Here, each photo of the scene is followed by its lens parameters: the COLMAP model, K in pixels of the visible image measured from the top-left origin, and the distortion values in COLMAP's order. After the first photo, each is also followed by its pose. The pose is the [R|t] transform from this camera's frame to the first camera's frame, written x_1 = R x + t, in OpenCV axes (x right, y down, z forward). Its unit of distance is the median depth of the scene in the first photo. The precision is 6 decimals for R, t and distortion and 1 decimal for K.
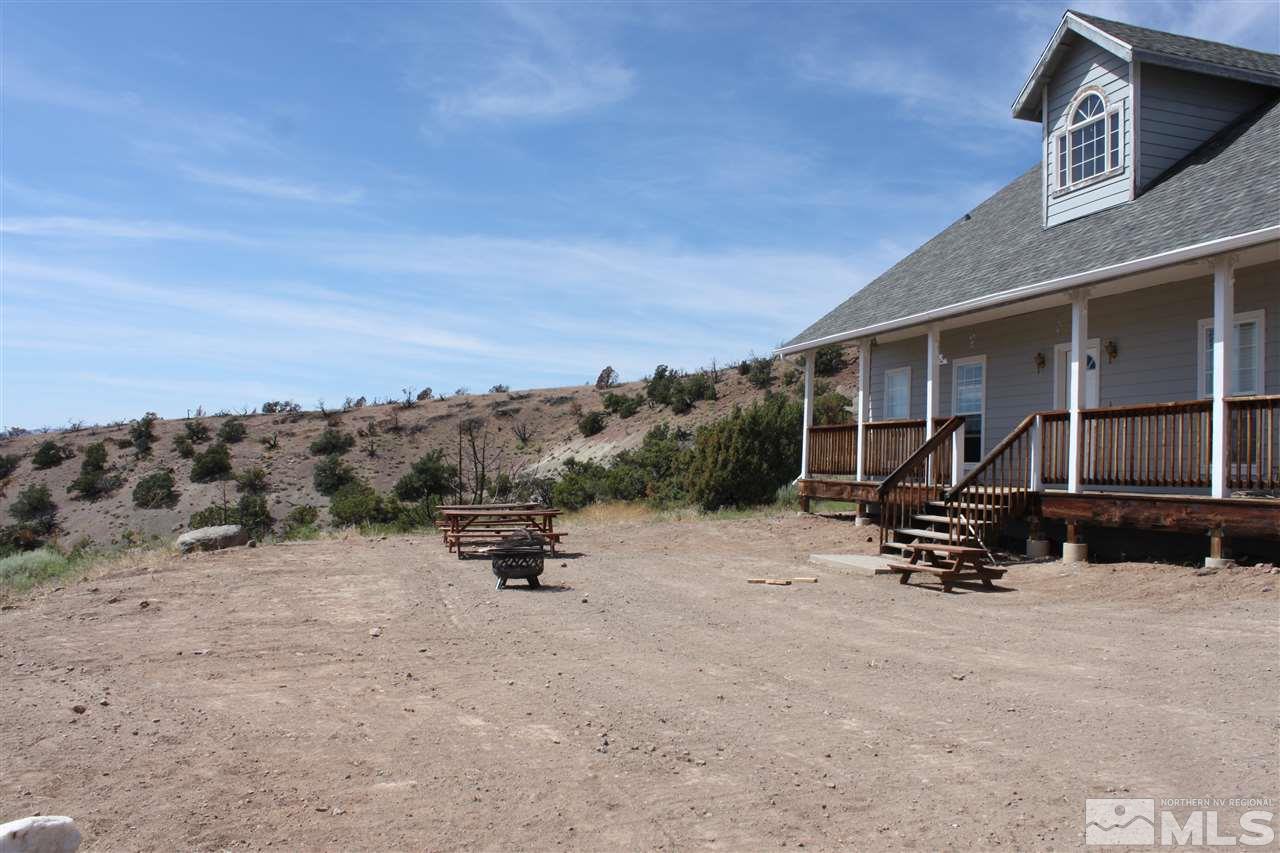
lens RADIAL K [[1087.5, 0, 655.1], [0, 1087.5, 420.0], [0, 0, 1]] dist [-0.162554, 0.157232]
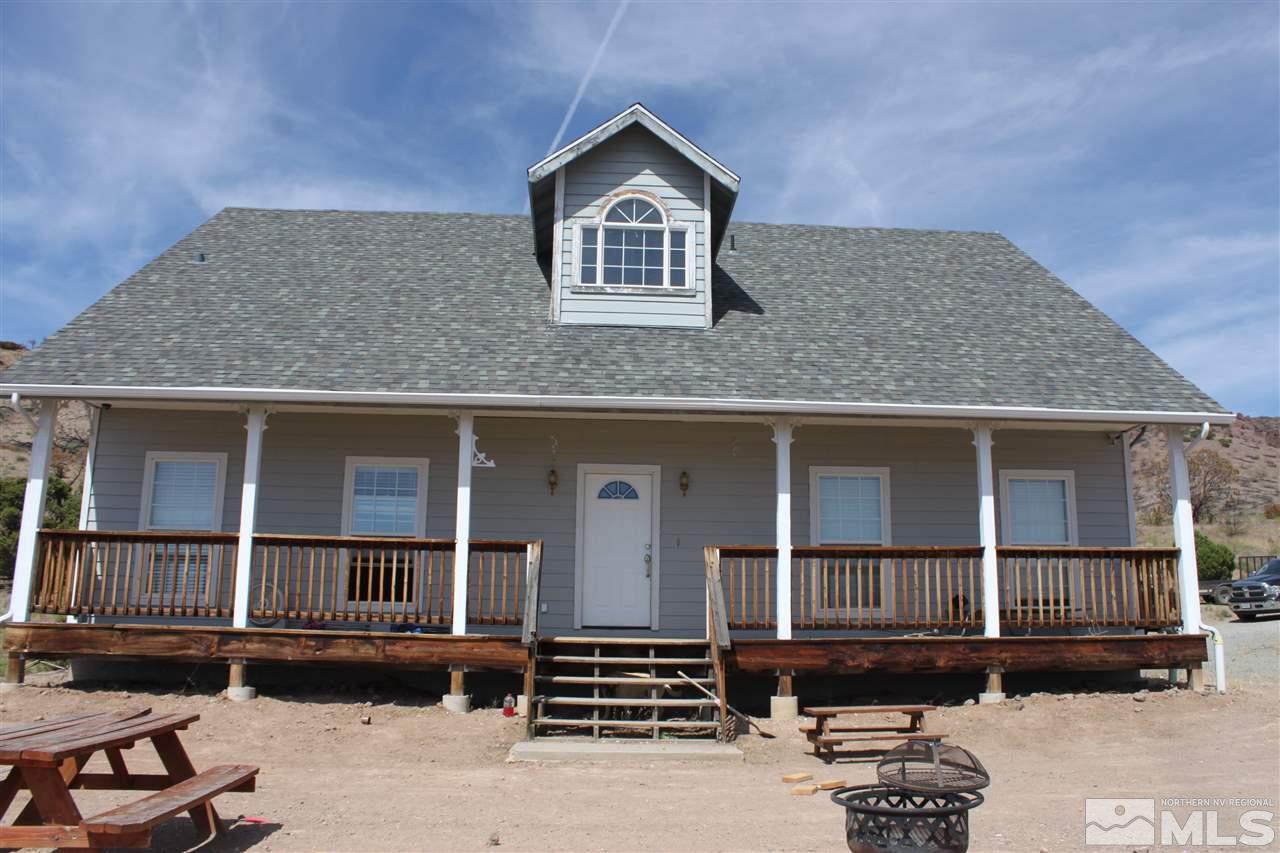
lens RADIAL K [[1065.9, 0, 640.0], [0, 1065.9, 426.5], [0, 0, 1]] dist [-0.158038, 0.131692]
pose [[0.206178, 0.169556, 0.963712, -0.445007], [-0.044837, 0.985475, -0.163792, 0.037477], [-0.977487, -0.009440, 0.210785, 0.809991]]
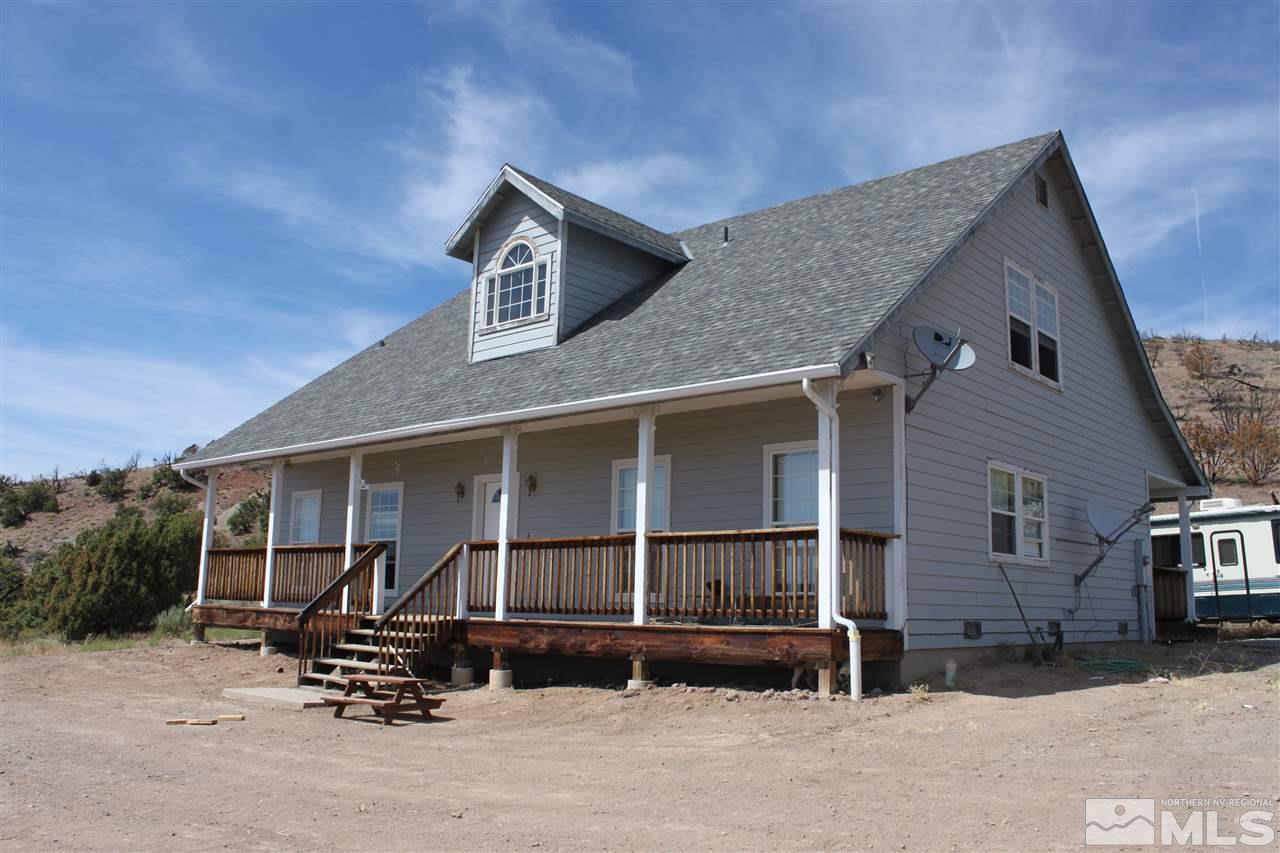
lens RADIAL K [[1087.5, 0, 655.1], [0, 1087.5, 420.0], [0, 0, 1]] dist [-0.162554, 0.157232]
pose [[0.836286, 0.078927, 0.542582, -0.055269], [-0.017014, 0.992844, -0.118202, -0.003223], [-0.548029, 0.089619, 0.831645, 0.026277]]
